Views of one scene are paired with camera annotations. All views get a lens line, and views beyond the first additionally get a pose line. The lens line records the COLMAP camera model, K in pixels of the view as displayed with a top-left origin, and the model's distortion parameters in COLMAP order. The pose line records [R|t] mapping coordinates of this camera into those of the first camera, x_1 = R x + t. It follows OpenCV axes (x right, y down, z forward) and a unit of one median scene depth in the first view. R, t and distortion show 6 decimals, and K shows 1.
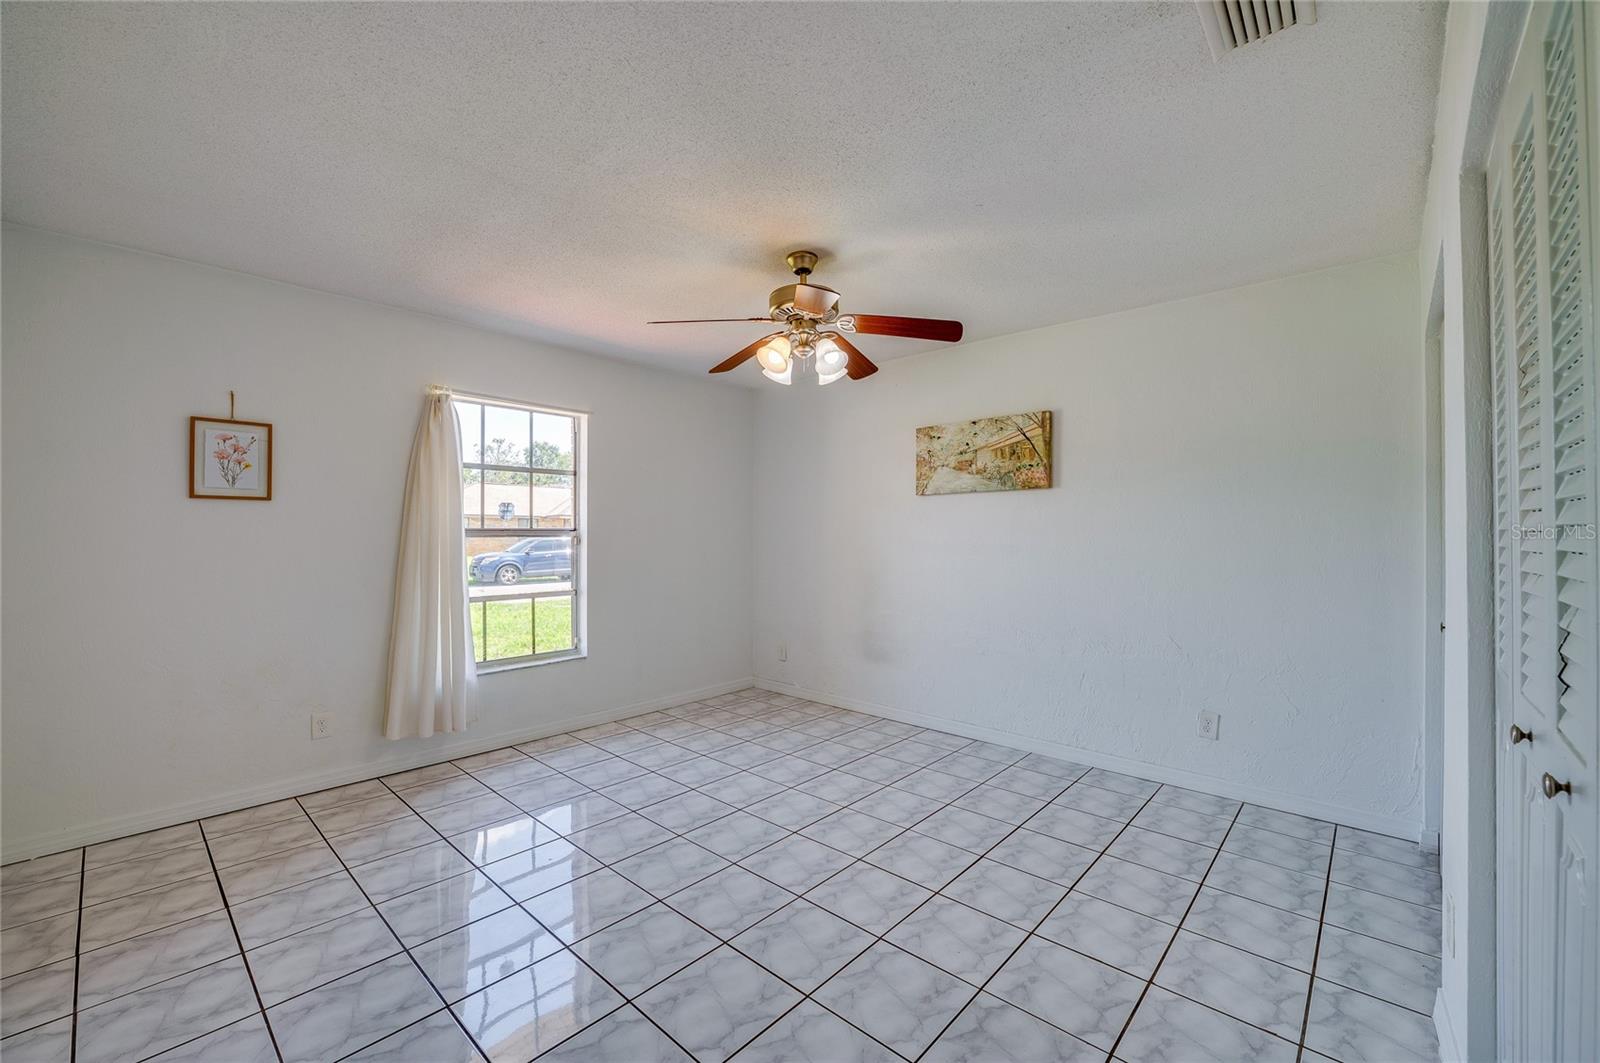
lens RADIAL K [[639.3, 0, 811.9], [0, 639.3, 530.8], [0, 0, 1]] dist [-0.016150, 0.001555]
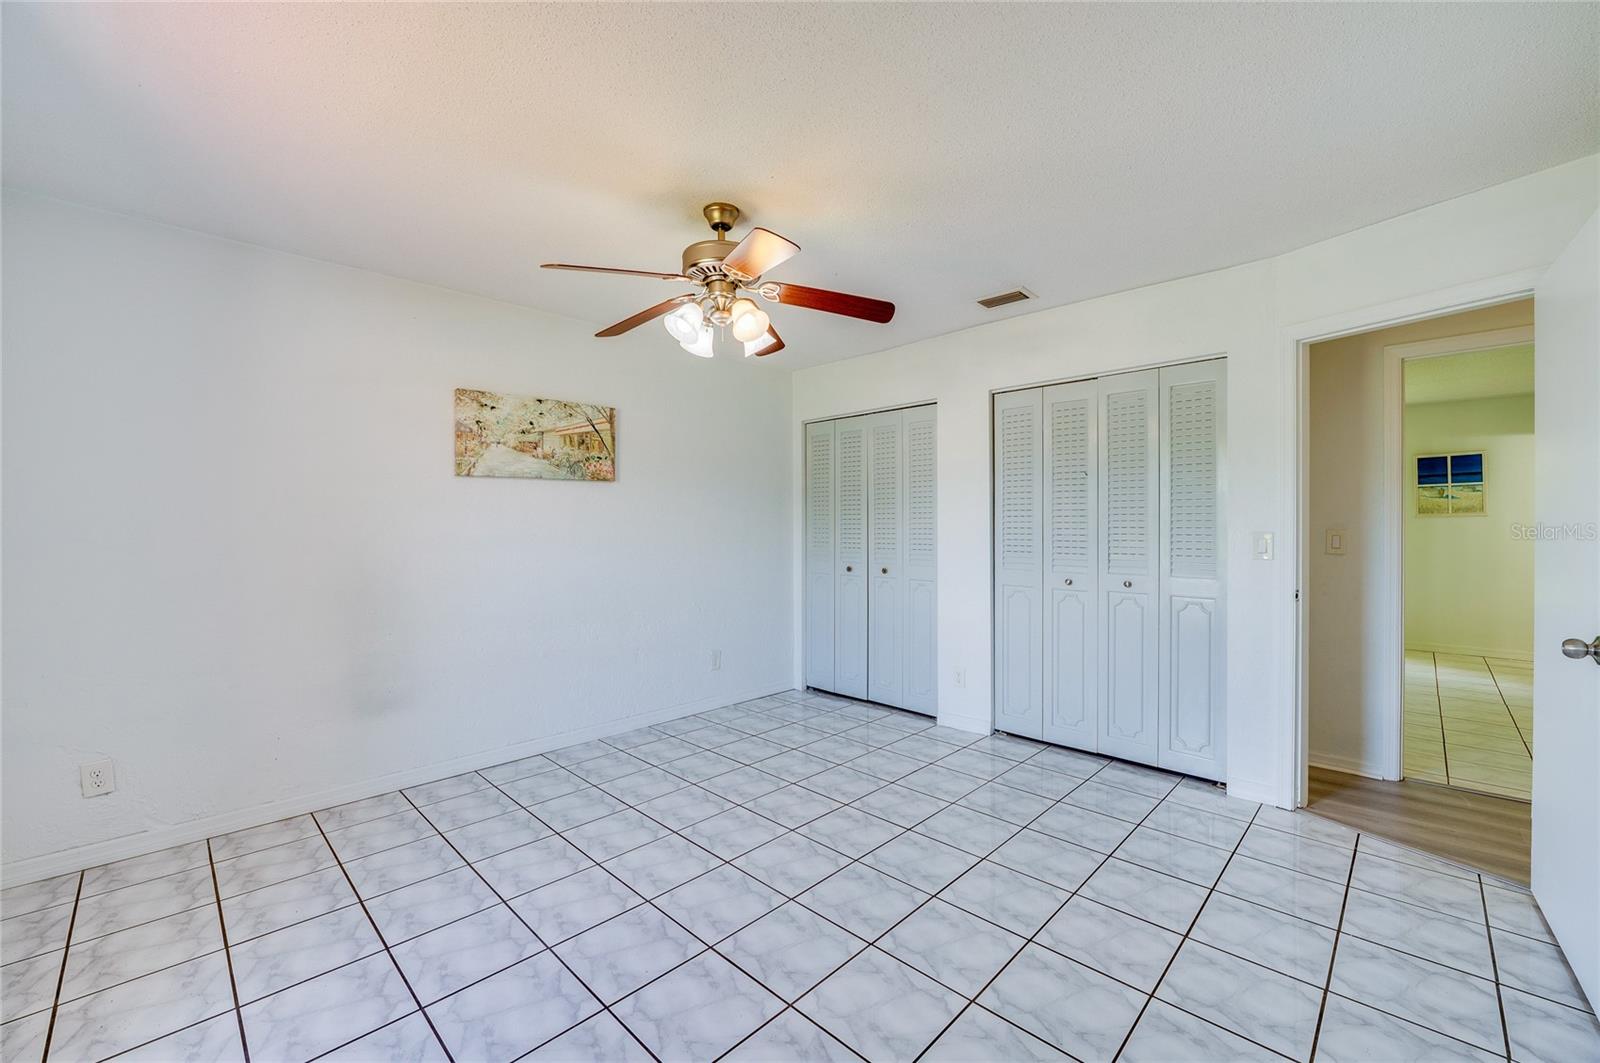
lens RADIAL K [[639.3, 0, 788.8], [0, 639.3, 525.7], [0, 0, 1]] dist [-0.016150, 0.001555]
pose [[0.058295, 0.003908, 0.998292, -0.625302], [0.007645, 0.999961, -0.004361, 0.012768], [-0.998270, 0.007886, 0.058263, 0.603520]]
